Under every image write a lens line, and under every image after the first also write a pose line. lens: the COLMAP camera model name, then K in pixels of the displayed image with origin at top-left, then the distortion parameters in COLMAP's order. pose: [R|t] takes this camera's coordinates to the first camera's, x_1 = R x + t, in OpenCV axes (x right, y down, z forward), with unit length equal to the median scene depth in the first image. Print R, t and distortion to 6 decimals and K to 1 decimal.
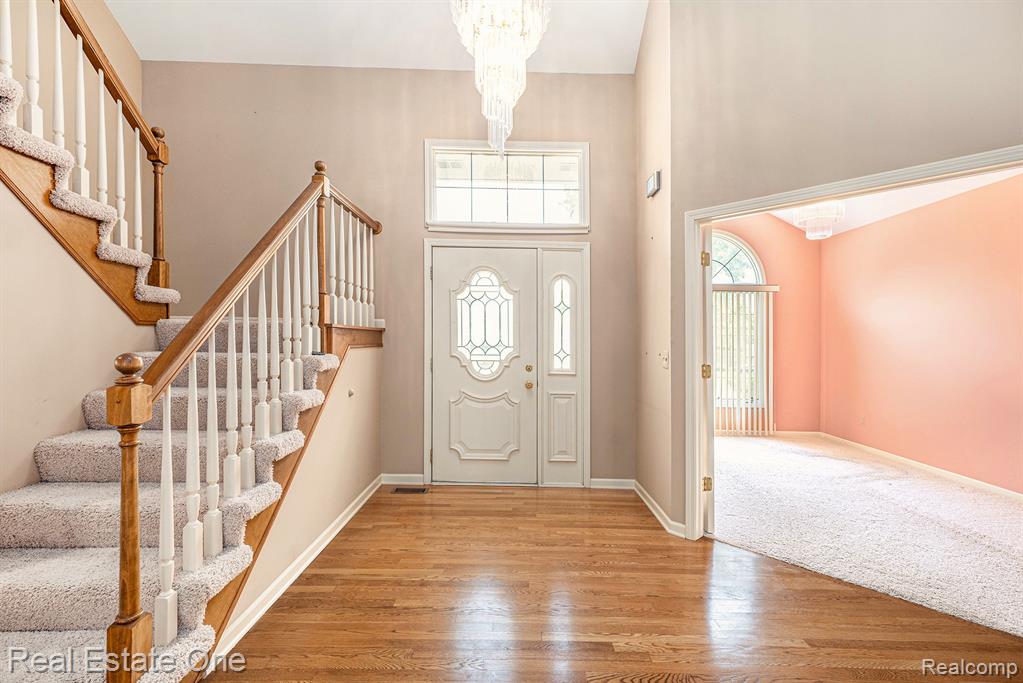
lens RADIAL K [[429.0, 0, 512.2], [0, 429.0, 348.3], [0, 0, 1]] dist [-0.002887, -0.001002]
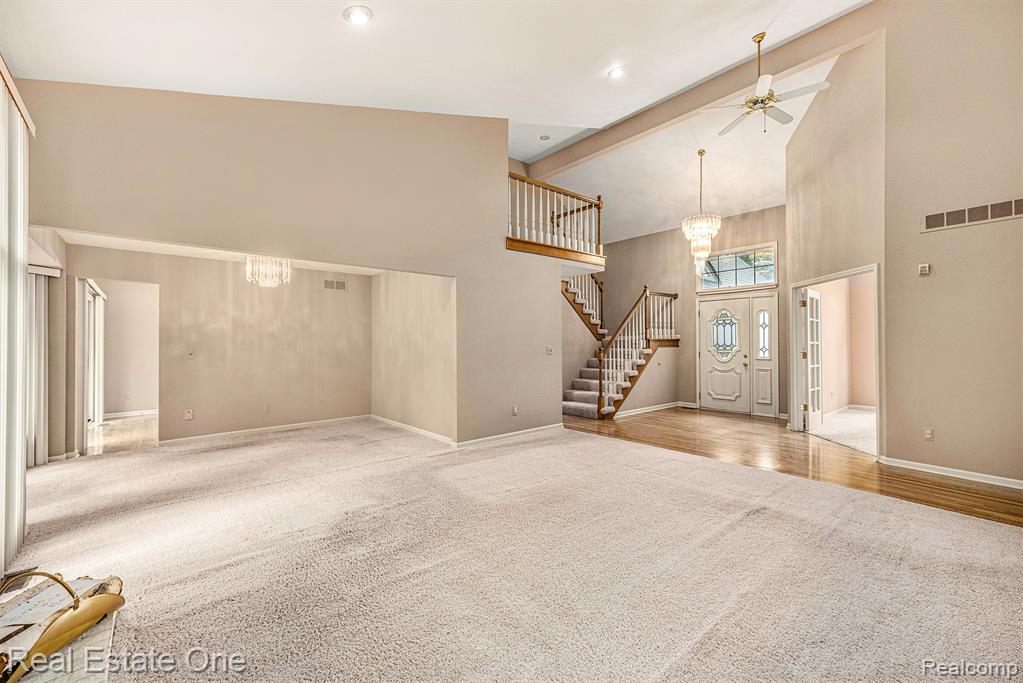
lens RADIAL K [[413.6, 0, 508.2], [0, 413.6, 346.5], [0, 0, 1]] dist [0.000938, 0.000150]
pose [[0.624291, -0.009541, -0.781134, 1.009090], [0.000741, 0.999932, -0.011621, 0.024520], [0.781192, 0.006676, 0.624255, -1.297242]]
